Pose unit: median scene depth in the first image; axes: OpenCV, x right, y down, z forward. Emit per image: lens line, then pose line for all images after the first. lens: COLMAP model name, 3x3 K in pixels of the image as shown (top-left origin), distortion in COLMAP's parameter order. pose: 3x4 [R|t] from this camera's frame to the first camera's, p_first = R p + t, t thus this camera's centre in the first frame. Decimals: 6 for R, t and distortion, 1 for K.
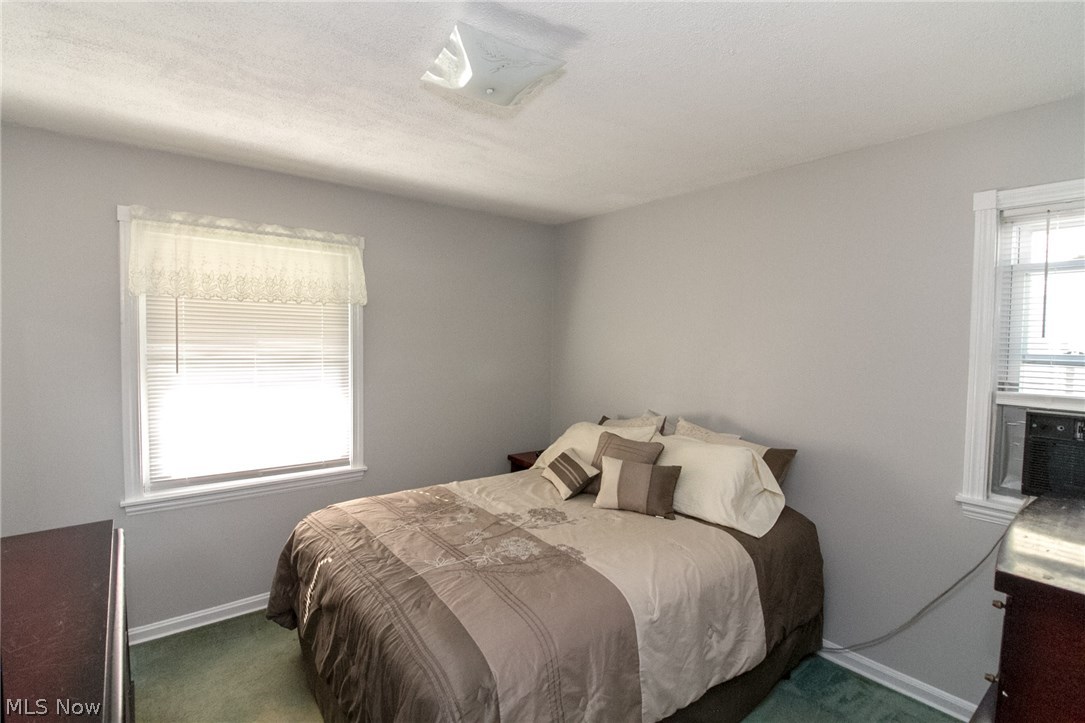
lens RADIAL K [[501.6, 0, 538.4], [0, 501.6, 359.1], [0, 0, 1]] dist [-0.007310, -0.008175]
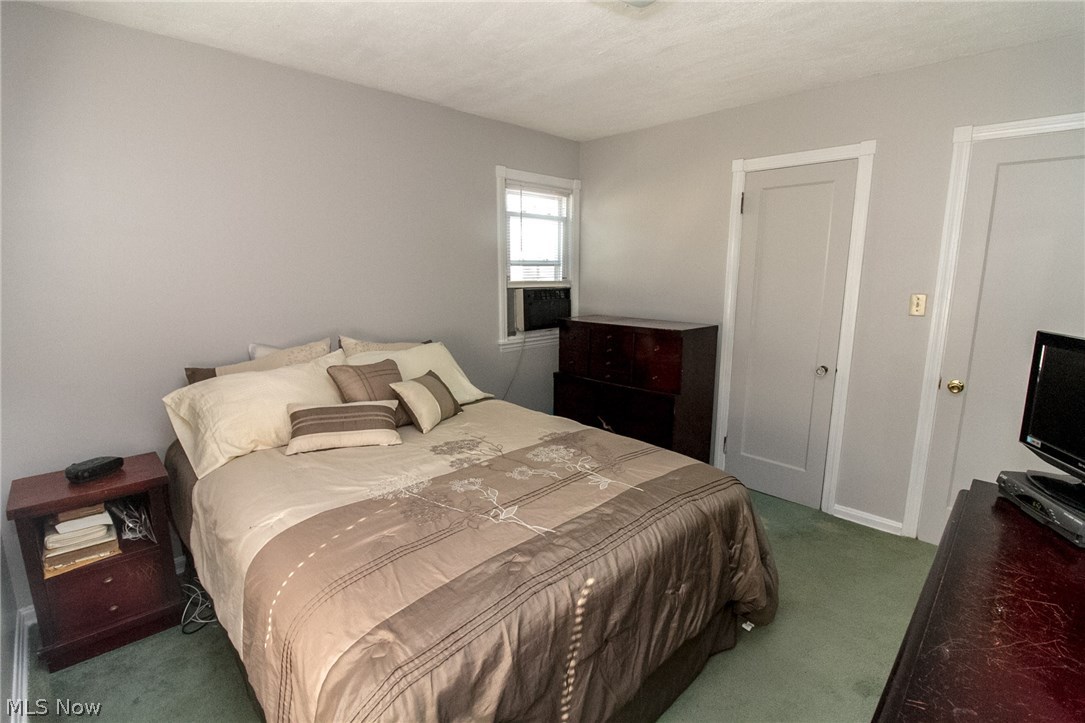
lens RADIAL K [[501.6, 0, 535.7], [0, 501.6, 363.5], [0, 0, 1]] dist [-0.007310, -0.008175]
pose [[-0.103973, -0.200077, 0.974248, -0.938267], [0.038468, 0.978015, 0.204956, -0.013303], [-0.993836, 0.058787, -0.093991, 1.052846]]
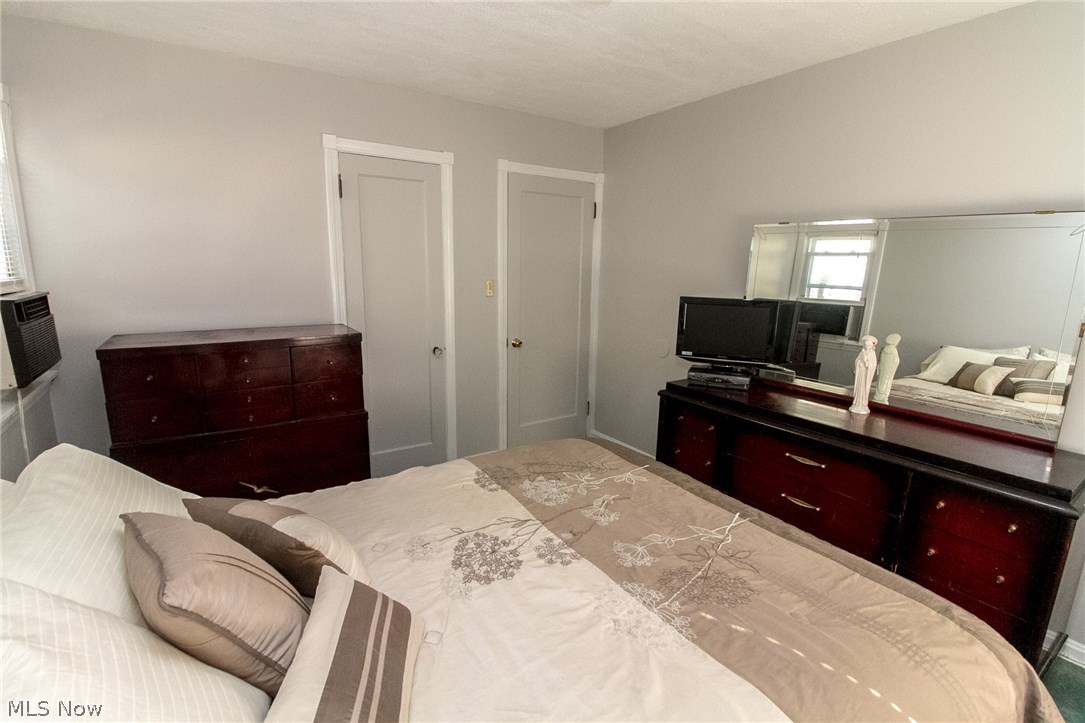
lens RADIAL K [[501.6, 0, 540.1], [0, 501.6, 360.3], [0, 0, 1]] dist [-0.007310, -0.008175]
pose [[-0.995763, -0.048120, 0.078359, -0.080108], [-0.028604, 0.971961, 0.233394, -0.026540], [-0.087393, 0.230164, -0.969220, 1.656548]]
